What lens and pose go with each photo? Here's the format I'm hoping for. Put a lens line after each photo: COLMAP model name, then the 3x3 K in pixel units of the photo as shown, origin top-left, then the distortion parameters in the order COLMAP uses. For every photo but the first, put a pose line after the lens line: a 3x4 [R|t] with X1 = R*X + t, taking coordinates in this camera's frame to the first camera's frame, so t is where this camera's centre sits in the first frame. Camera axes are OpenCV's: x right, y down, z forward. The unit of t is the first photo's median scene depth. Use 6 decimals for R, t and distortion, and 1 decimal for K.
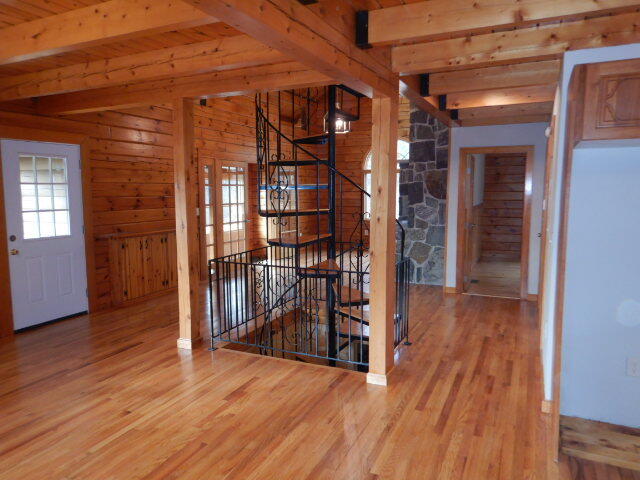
lens RADIAL K [[452.6, 0, 322.1], [0, 452.6, 239.8], [0, 0, 1]] dist [0.000873, 0.000079]
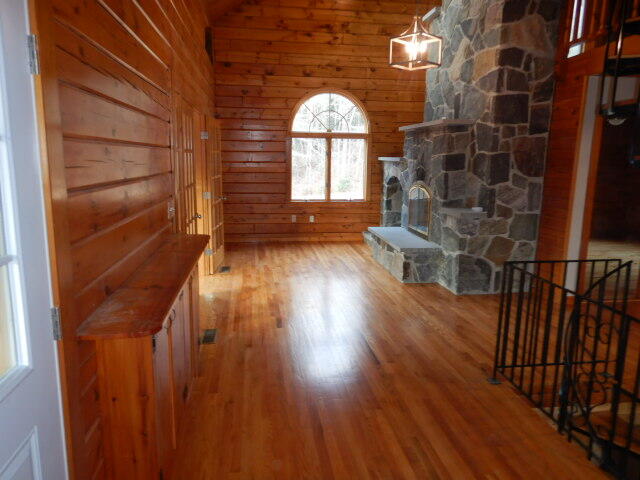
lens RADIAL K [[452.6, 0, 318.6], [0, 452.6, 240.1], [0, 0, 1]] dist [0.000873, 0.000079]
pose [[0.841264, -0.085798, 0.533772, -0.414819], [0.050606, 0.995489, 0.080255, -0.062578], [-0.538250, -0.040504, 0.841811, 0.550719]]
